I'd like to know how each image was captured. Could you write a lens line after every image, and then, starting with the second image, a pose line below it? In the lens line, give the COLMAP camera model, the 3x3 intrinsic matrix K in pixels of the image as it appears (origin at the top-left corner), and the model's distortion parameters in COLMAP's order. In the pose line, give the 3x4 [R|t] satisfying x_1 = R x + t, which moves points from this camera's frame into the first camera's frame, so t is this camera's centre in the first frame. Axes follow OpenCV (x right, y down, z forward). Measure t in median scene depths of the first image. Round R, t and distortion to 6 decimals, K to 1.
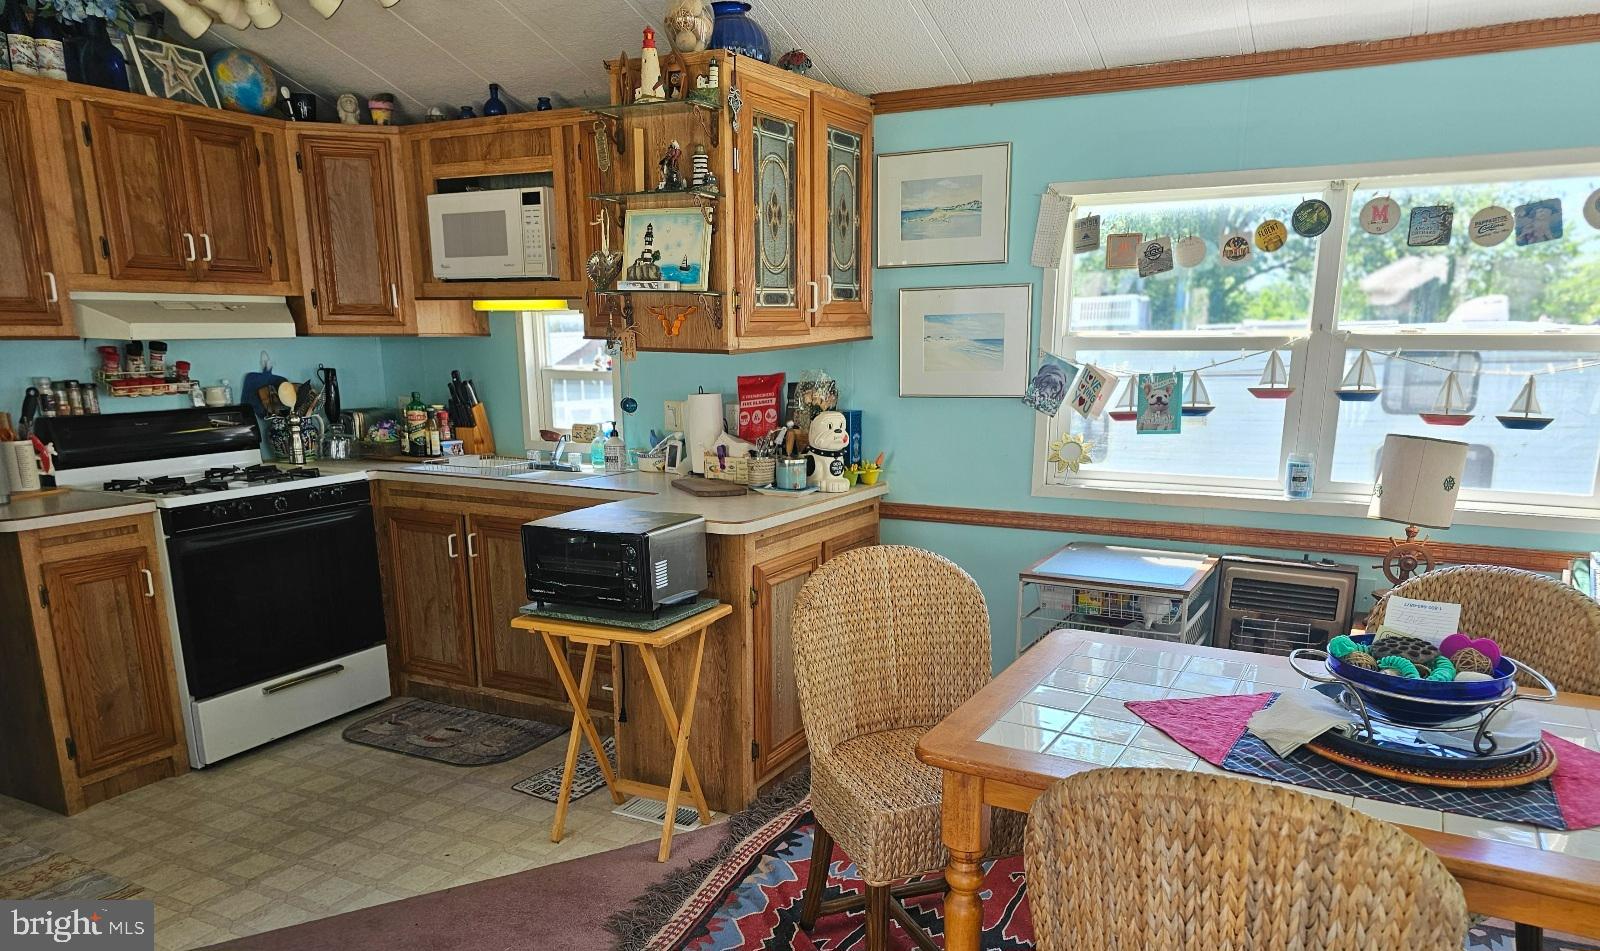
lens RADIAL K [[1113.3, 0, 823.6], [0, 1113.3, 620.0], [0, 0, 1]] dist [0.020993, -0.001669]
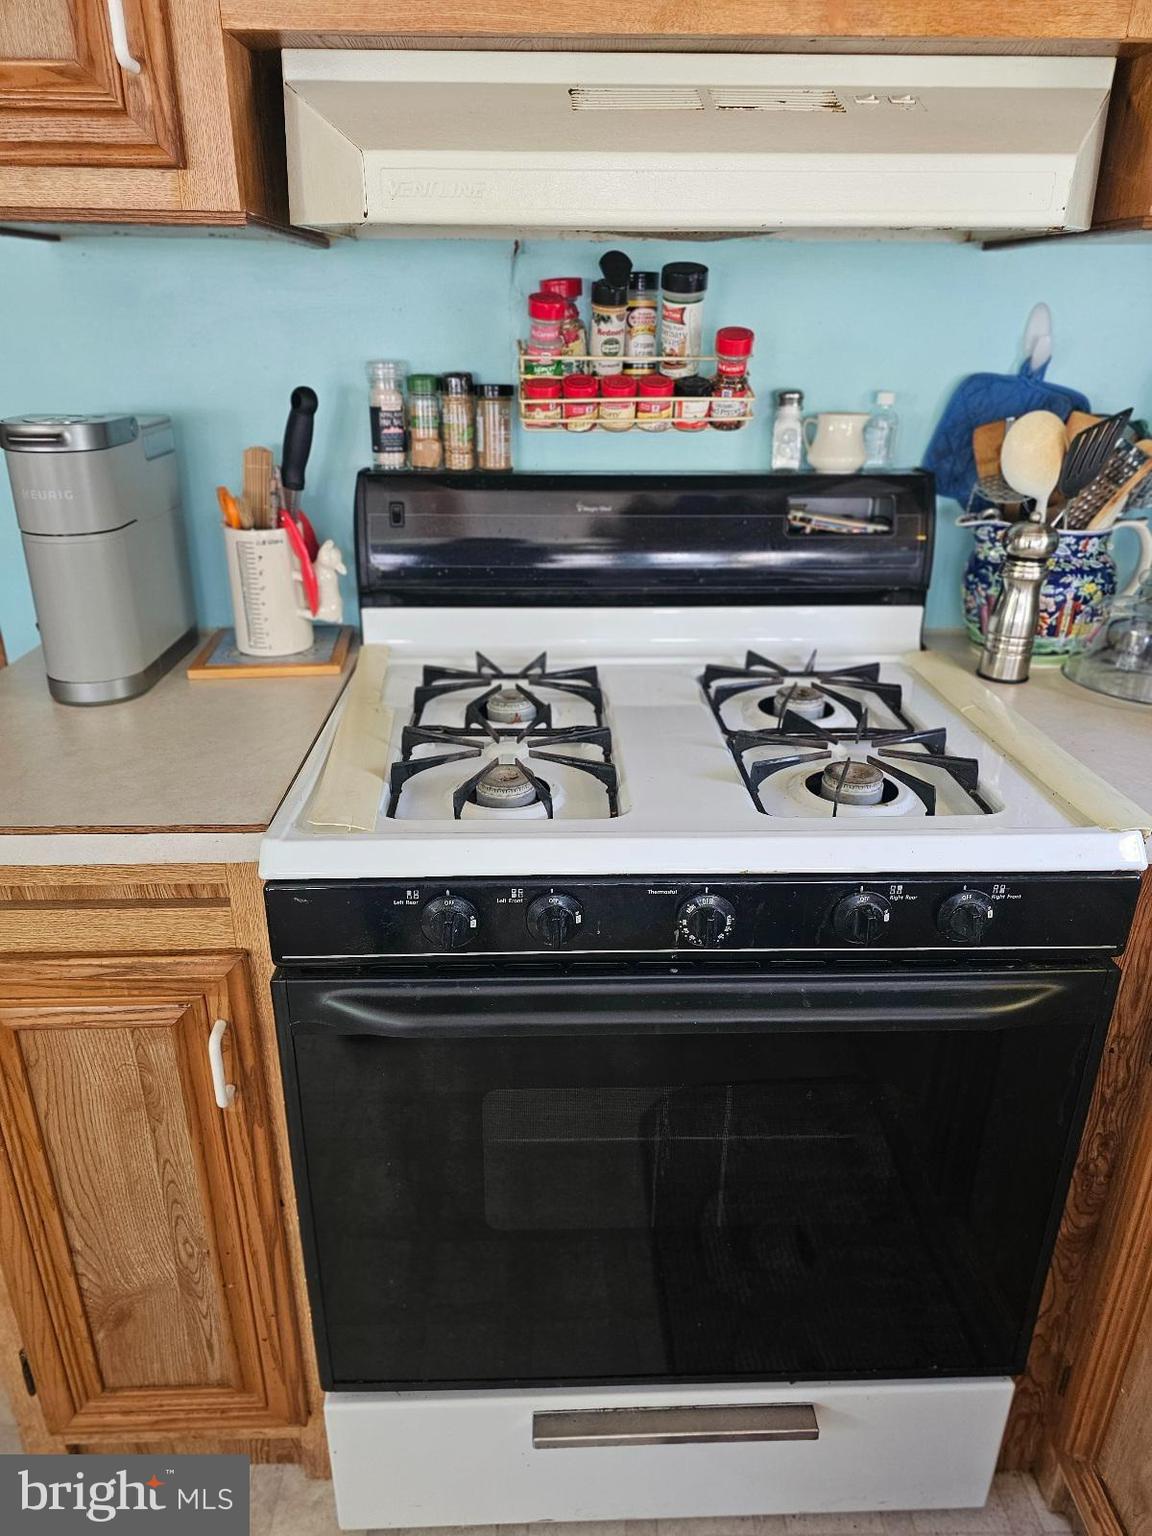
lens RADIAL K [[1041.6, 0, 576.0], [0, 1041.6, 768.0], [0, 0, 1]] dist [0.056385, -0.043084]
pose [[0.502361, 0.349839, -0.790725, -0.317626], [-0.232518, 0.935466, 0.266154, -0.186418], [0.832808, 0.050152, 0.551285, 0.821055]]
